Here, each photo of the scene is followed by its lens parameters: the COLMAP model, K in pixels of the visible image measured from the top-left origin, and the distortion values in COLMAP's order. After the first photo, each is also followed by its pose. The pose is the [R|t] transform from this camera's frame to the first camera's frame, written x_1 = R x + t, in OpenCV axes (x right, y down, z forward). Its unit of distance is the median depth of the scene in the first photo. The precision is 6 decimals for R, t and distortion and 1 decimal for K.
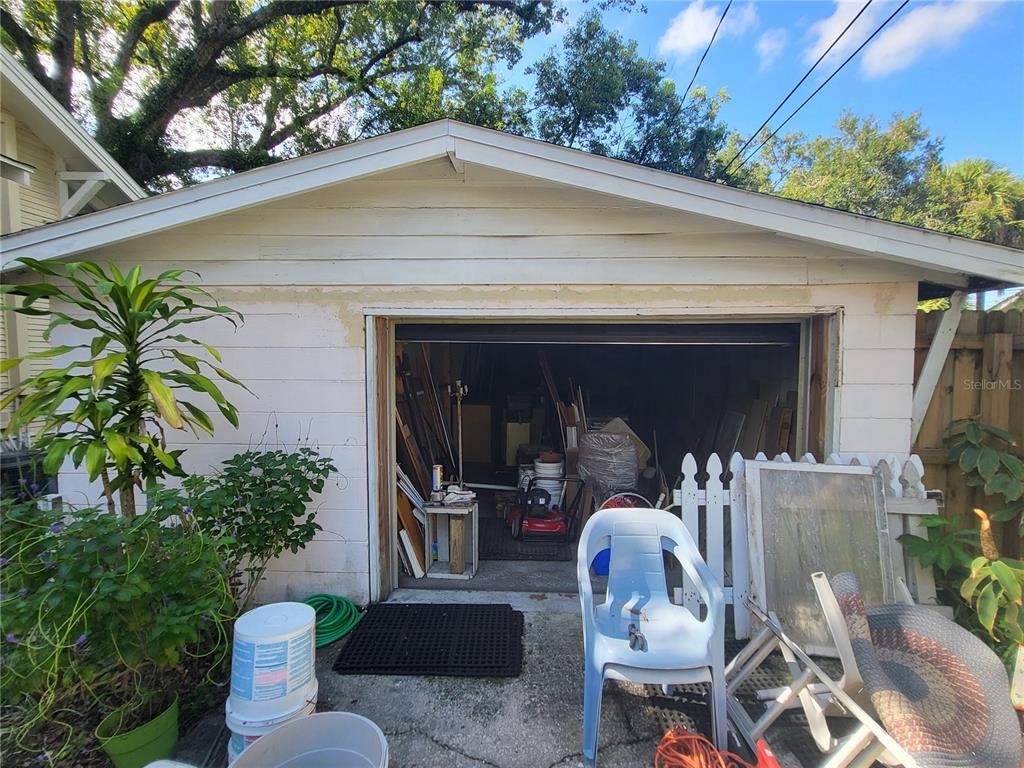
lens RADIAL K [[492.7, 0, 521.4], [0, 492.7, 393.7], [0, 0, 1]] dist [0.000178, 0.000154]
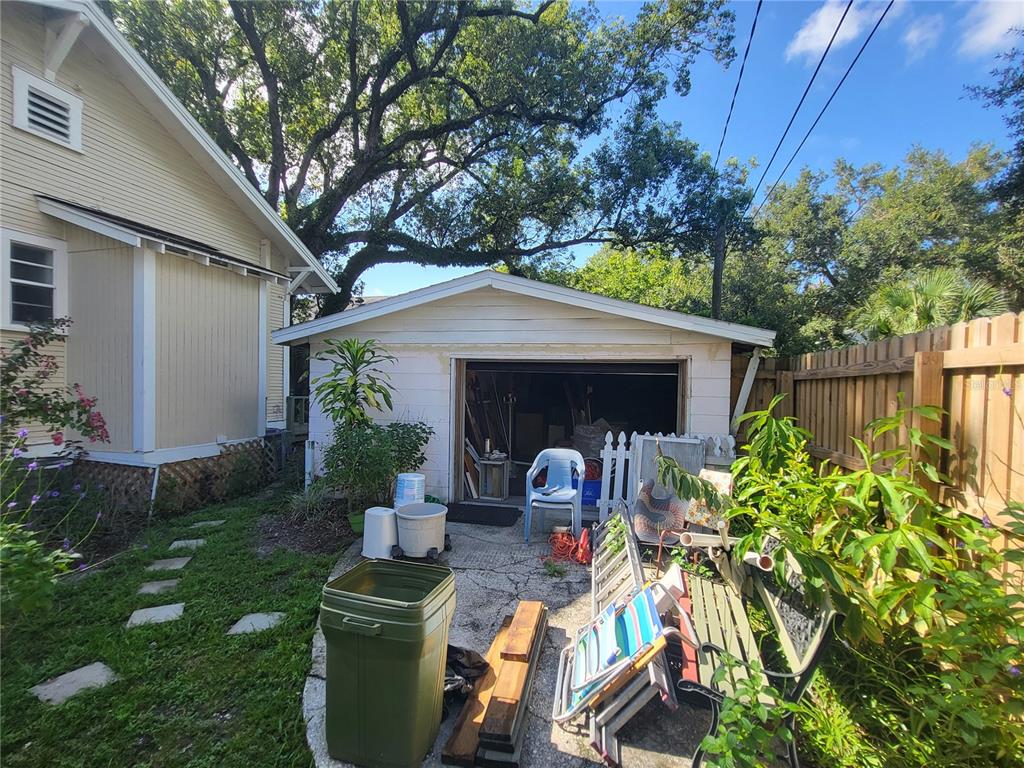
lens RADIAL K [[484.3, 0, 513.9], [0, 484.3, 392.7], [0, 0, 1]] dist [0.004368, -0.003871]
pose [[0.978778, 0.019378, -0.204005, 0.330267], [-0.028532, 0.998709, -0.042026, 0.056451], [0.202927, 0.046954, 0.978067, -0.850406]]
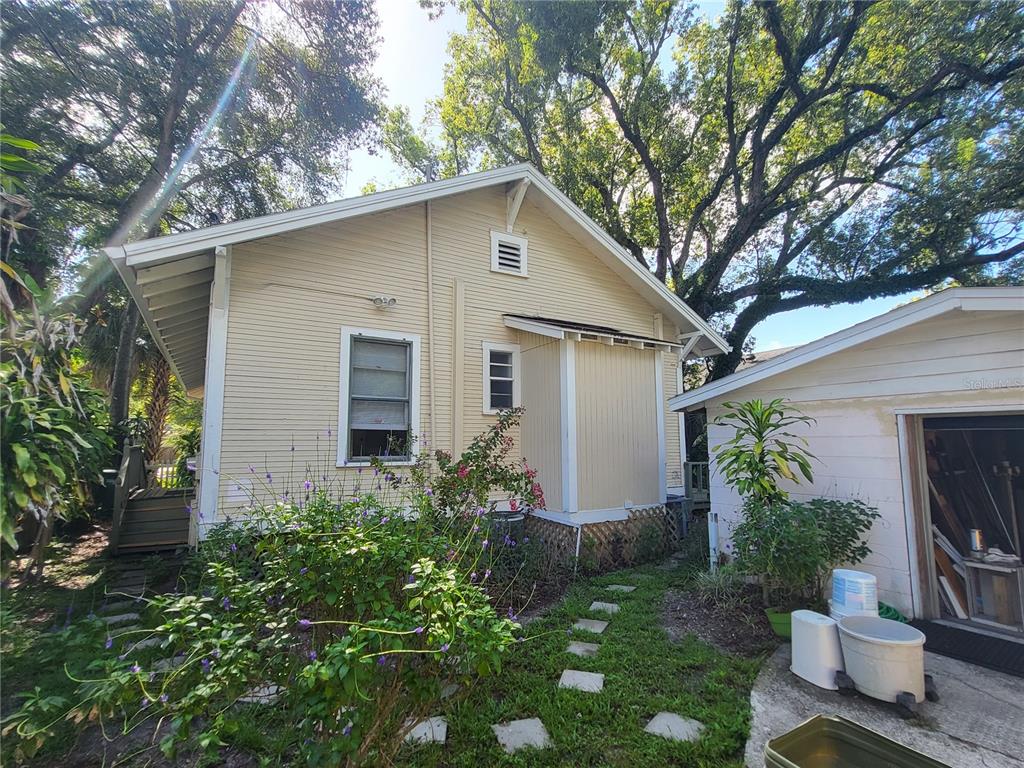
lens RADIAL K [[484.3, 0, 513.9], [0, 484.3, 392.7], [0, 0, 1]] dist [0.004368, -0.003871]
pose [[0.563604, -0.090429, -0.821081, 0.237147], [-0.044692, 0.989196, -0.139622, 0.032940], [0.824835, 0.115388, 0.553473, -0.762637]]
